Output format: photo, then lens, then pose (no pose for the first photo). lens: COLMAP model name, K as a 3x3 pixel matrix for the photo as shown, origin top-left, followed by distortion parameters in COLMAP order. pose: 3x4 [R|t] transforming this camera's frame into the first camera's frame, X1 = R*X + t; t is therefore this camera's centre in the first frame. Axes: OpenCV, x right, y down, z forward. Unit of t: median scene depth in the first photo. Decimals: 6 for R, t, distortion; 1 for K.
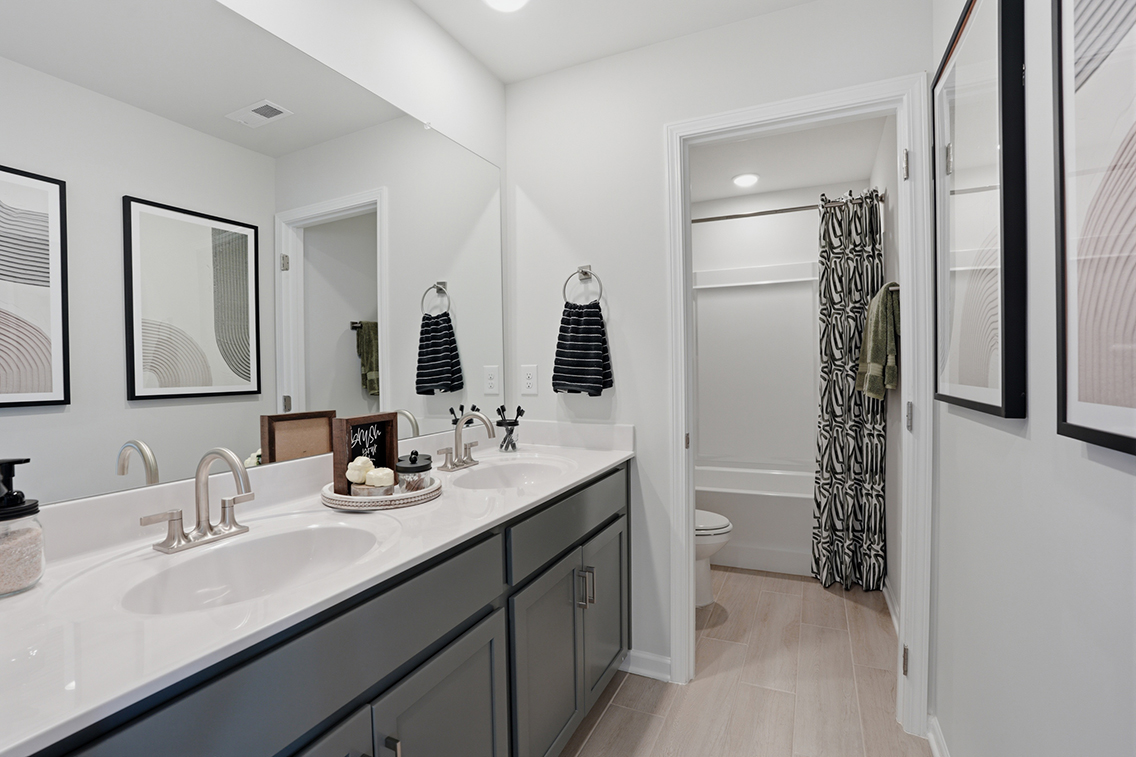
lens RADIAL K [[528.1, 0, 570.9], [0, 528.1, 376.0], [0, 0, 1]] dist [-0.051740, 0.001249]
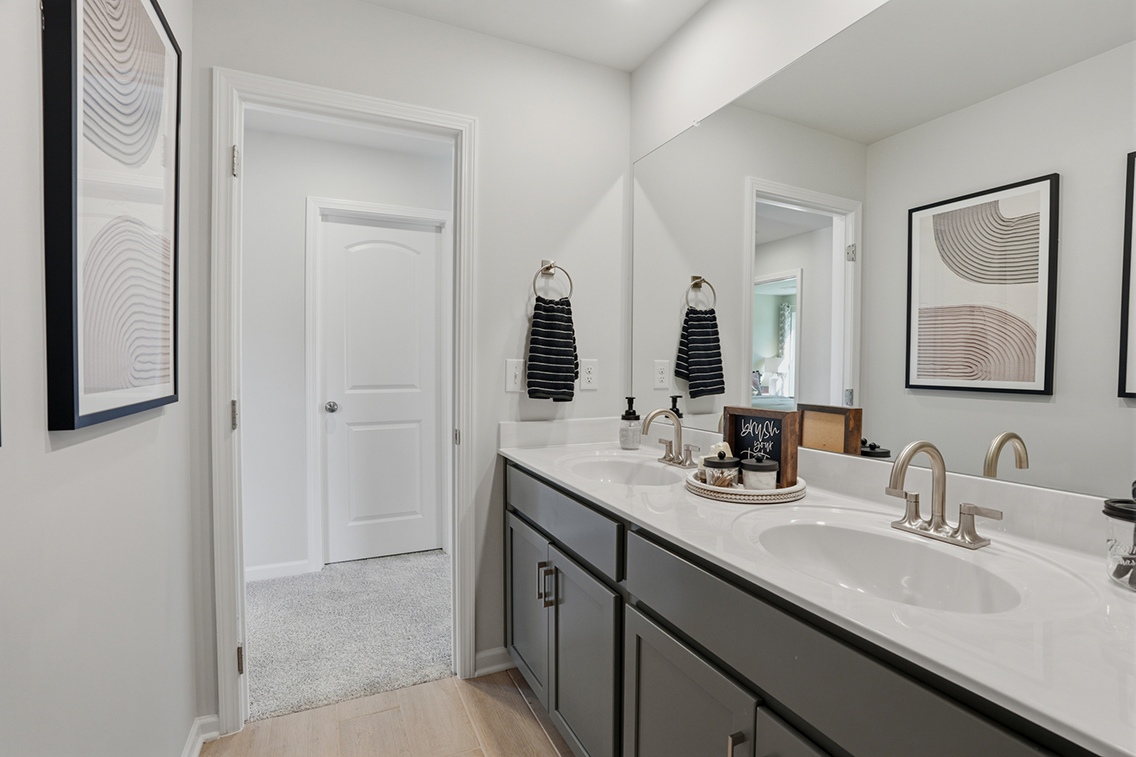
lens RADIAL K [[528.1, 0, 570.9], [0, 528.1, 376.0], [0, 0, 1]] dist [-0.051740, 0.001249]
pose [[-0.625120, 0.030120, -0.779947, 3.459450], [-0.010894, 0.998821, 0.047304, -0.171293], [0.780453, 0.038067, -0.624055, 7.627644]]
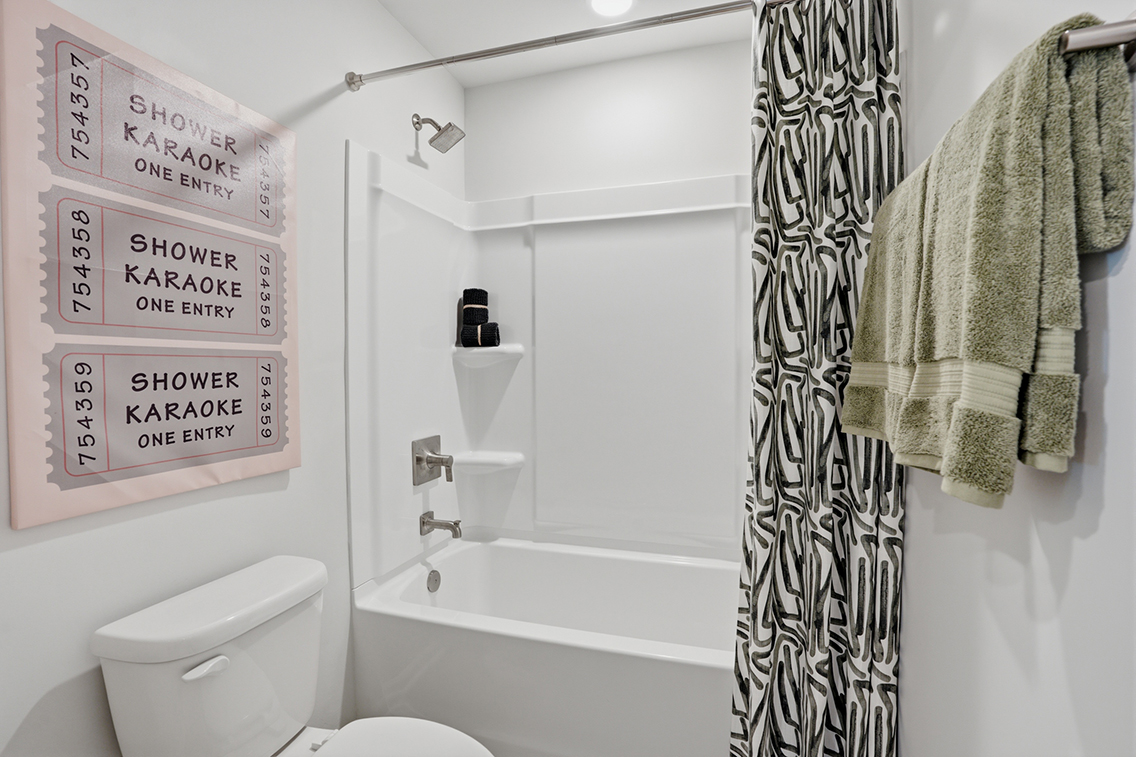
lens RADIAL K [[528.1, 0, 570.9], [0, 528.1, 376.0], [0, 0, 1]] dist [-0.051740, 0.001249]
pose [[0.990341, 0.009309, 0.138337, 0.274382], [-0.010047, 0.999939, 0.004642, -0.013590], [-0.138285, -0.005987, 0.990374, 0.603215]]
